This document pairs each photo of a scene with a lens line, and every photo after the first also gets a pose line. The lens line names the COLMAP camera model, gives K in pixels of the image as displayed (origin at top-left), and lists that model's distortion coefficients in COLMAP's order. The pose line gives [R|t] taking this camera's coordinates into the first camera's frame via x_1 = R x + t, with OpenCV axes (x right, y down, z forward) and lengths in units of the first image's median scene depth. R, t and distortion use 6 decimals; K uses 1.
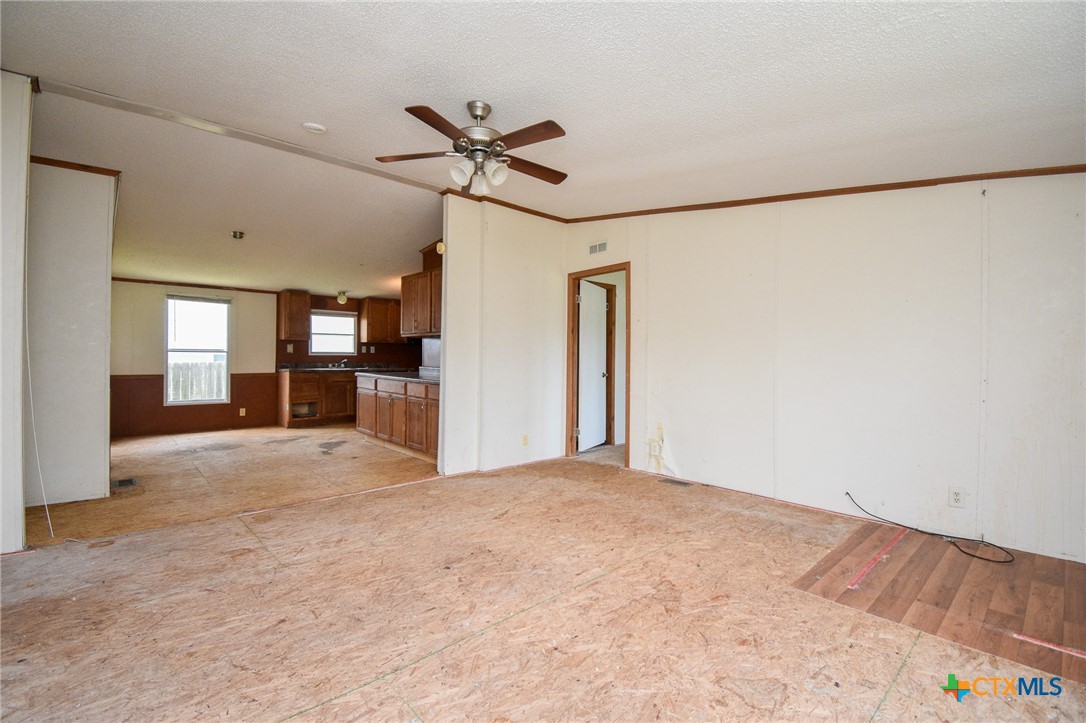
lens RADIAL K [[482.6, 0, 543.0], [0, 482.6, 361.5], [0, 0, 1]] dist [0.024003, -0.027844]
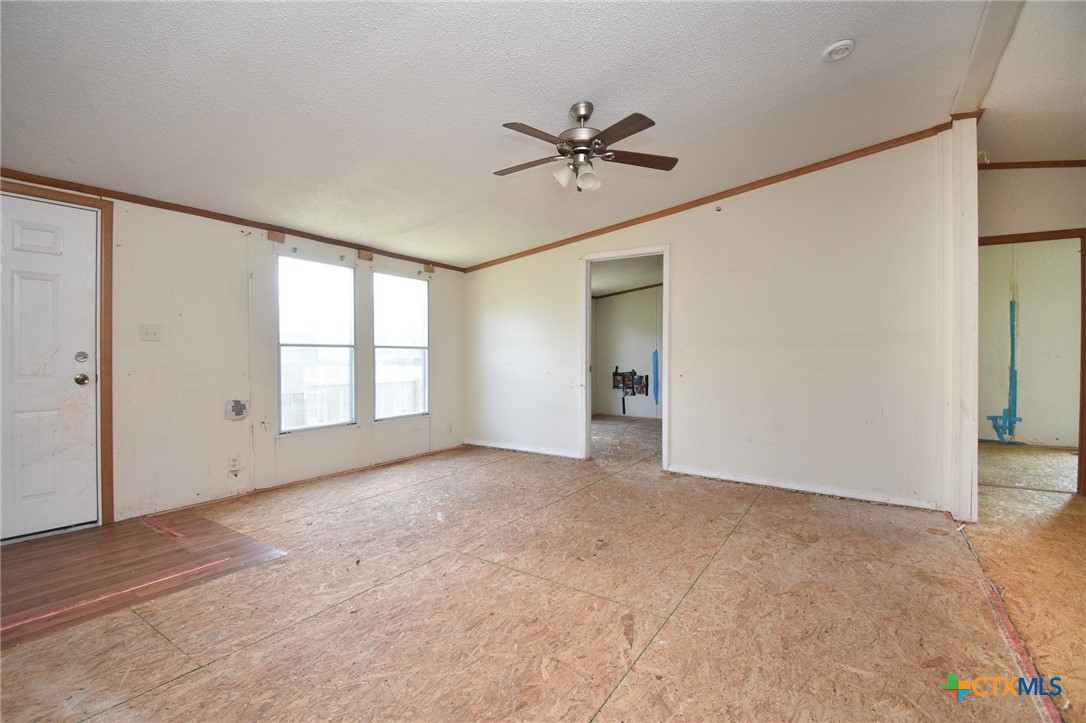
lens RADIAL K [[482.6, 0, 543.0], [0, 482.6, 361.5], [0, 0, 1]] dist [0.024003, -0.027844]
pose [[-0.970292, -0.007606, -0.241816, 0.072479], [-0.012635, 0.999735, 0.019252, -0.001255], [0.241605, 0.021736, -0.970131, 0.730632]]
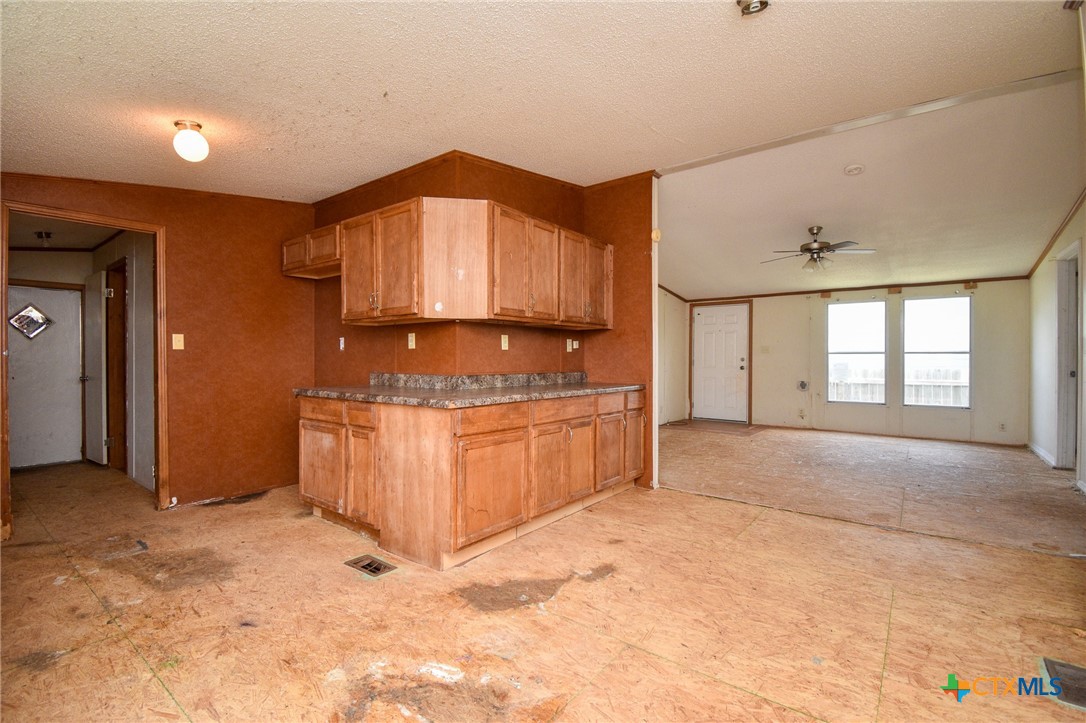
lens RADIAL K [[482.6, 0, 543.0], [0, 482.6, 361.5], [0, 0, 1]] dist [0.024003, -0.027844]
pose [[-0.169263, -0.016387, 0.985435, -0.690204], [0.008724, 0.999798, 0.018124, -0.012665], [-0.985532, 0.011665, -0.169086, 0.885445]]
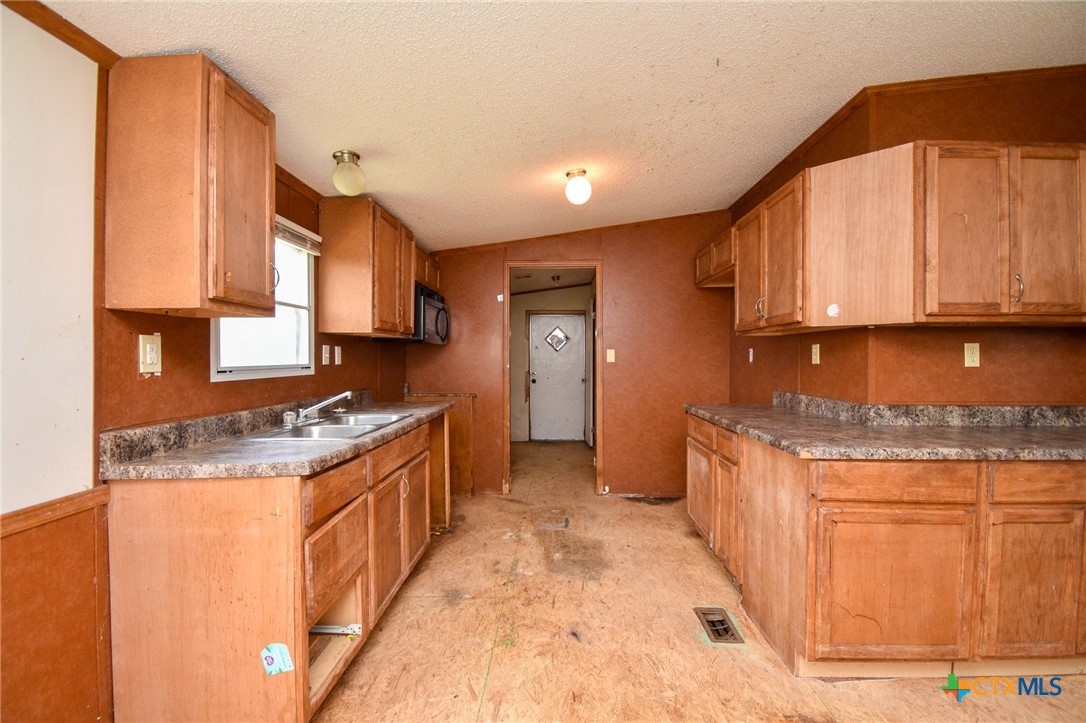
lens RADIAL K [[482.6, 0, 543.0], [0, 482.6, 361.5], [0, 0, 1]] dist [0.024003, -0.027844]
pose [[0.703525, -0.014987, 0.710513, -0.608921], [0.013283, 0.999880, 0.007939, -0.026106], [-0.710547, 0.003852, 0.703639, 0.814198]]
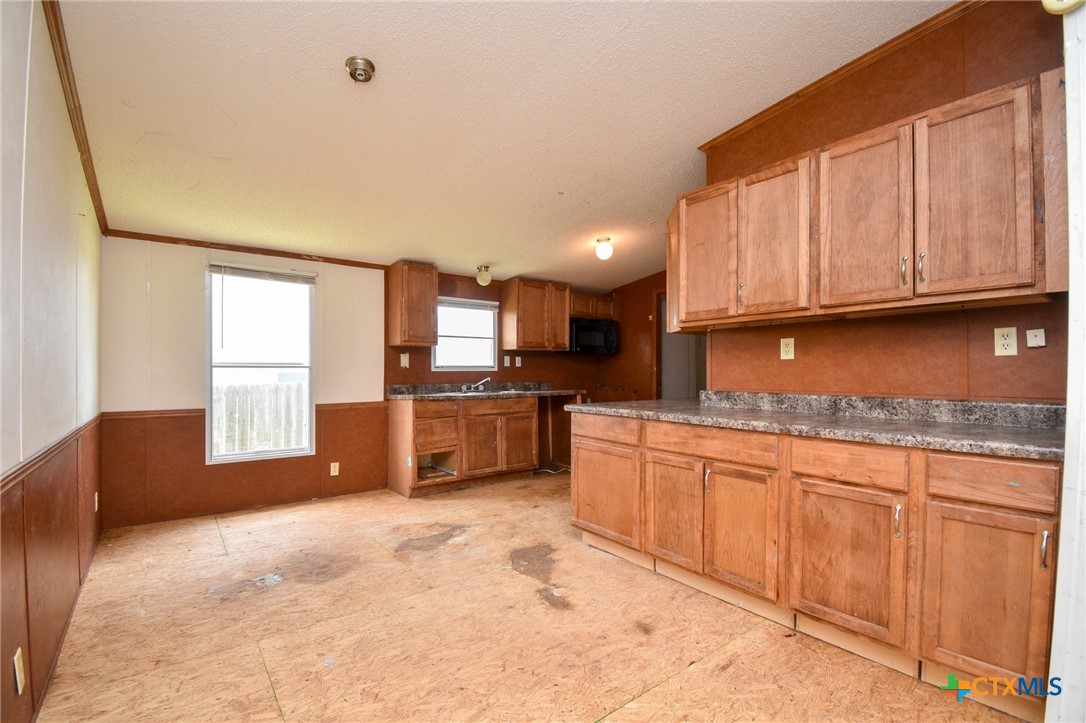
lens RADIAL K [[490.1, 0, 536.9], [0, 490.1, 374.3], [0, 0, 1]] dist [0.023217, -0.029896]
pose [[0.994986, -0.011287, -0.099374, -0.326760], [0.010696, 0.999922, -0.006476, -0.004381], [0.099439, 0.005381, 0.995029, 0.447224]]
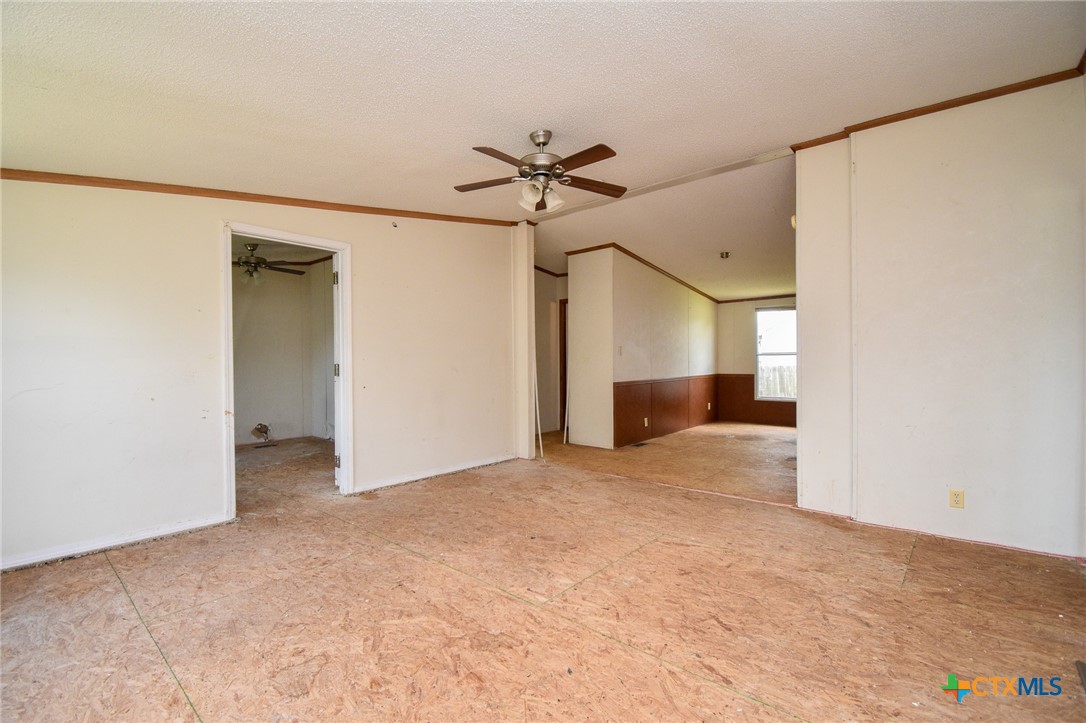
lens RADIAL K [[482.6, 0, 543.0], [0, 482.6, 361.5], [0, 0, 1]] dist [0.024003, -0.027844]
pose [[0.106878, -0.006355, -0.994252, 0.354459], [0.003603, 0.999975, -0.006005, 0.000230], [0.994266, -0.002940, 0.106898, 0.323146]]
